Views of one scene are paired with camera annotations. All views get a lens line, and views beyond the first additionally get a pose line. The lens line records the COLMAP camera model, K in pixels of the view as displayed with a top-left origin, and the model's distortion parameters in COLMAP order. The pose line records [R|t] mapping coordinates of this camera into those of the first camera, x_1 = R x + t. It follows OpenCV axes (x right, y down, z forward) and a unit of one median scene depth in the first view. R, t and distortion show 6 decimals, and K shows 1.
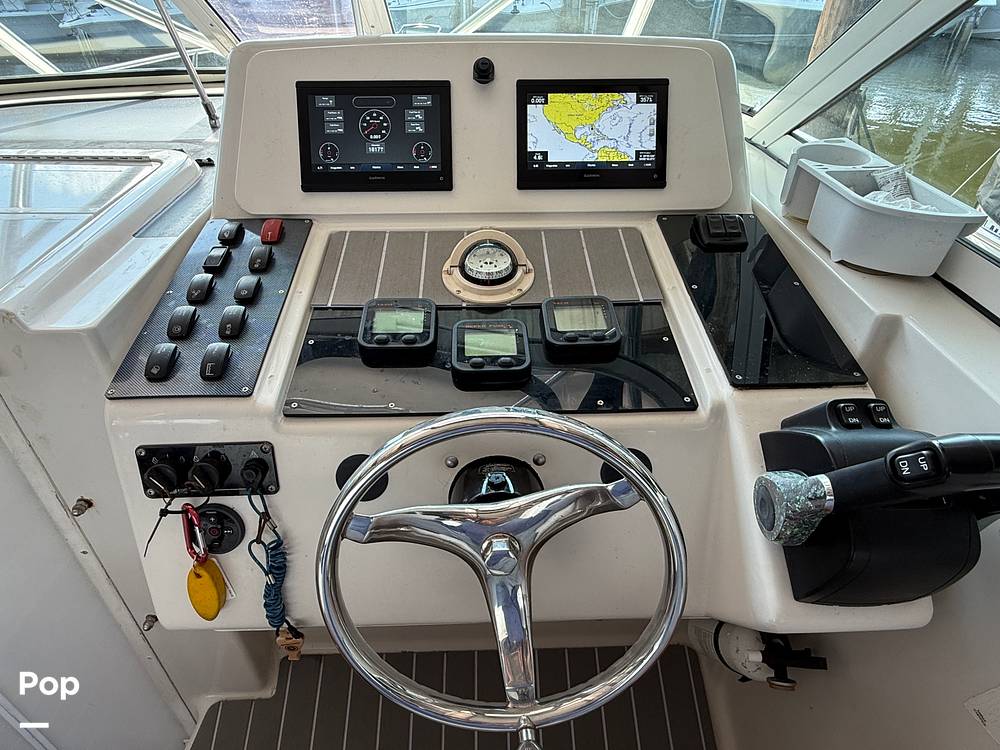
lens RADIAL K [[538.1, 0, 500.0], [0, 538.1, 375.0], [0, 0, 1]] dist [-0.001750, -0.000090]
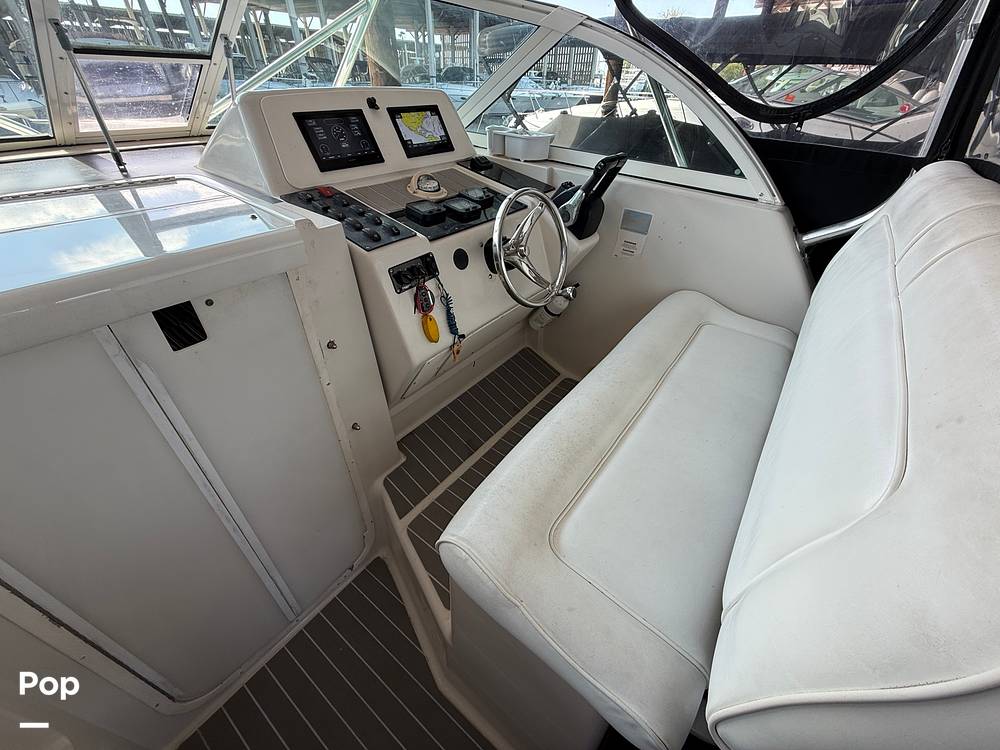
lens RADIAL K [[400.6, 0, 500.0], [0, 400.6, 375.0], [0, 0, 1]] dist [0.012990, -0.000046]
pose [[0.649199, -0.456044, 0.608740, -1.140415], [0.448868, 0.875808, 0.177418, 0.309201], [-0.614050, 0.158064, 0.773278, -0.360401]]
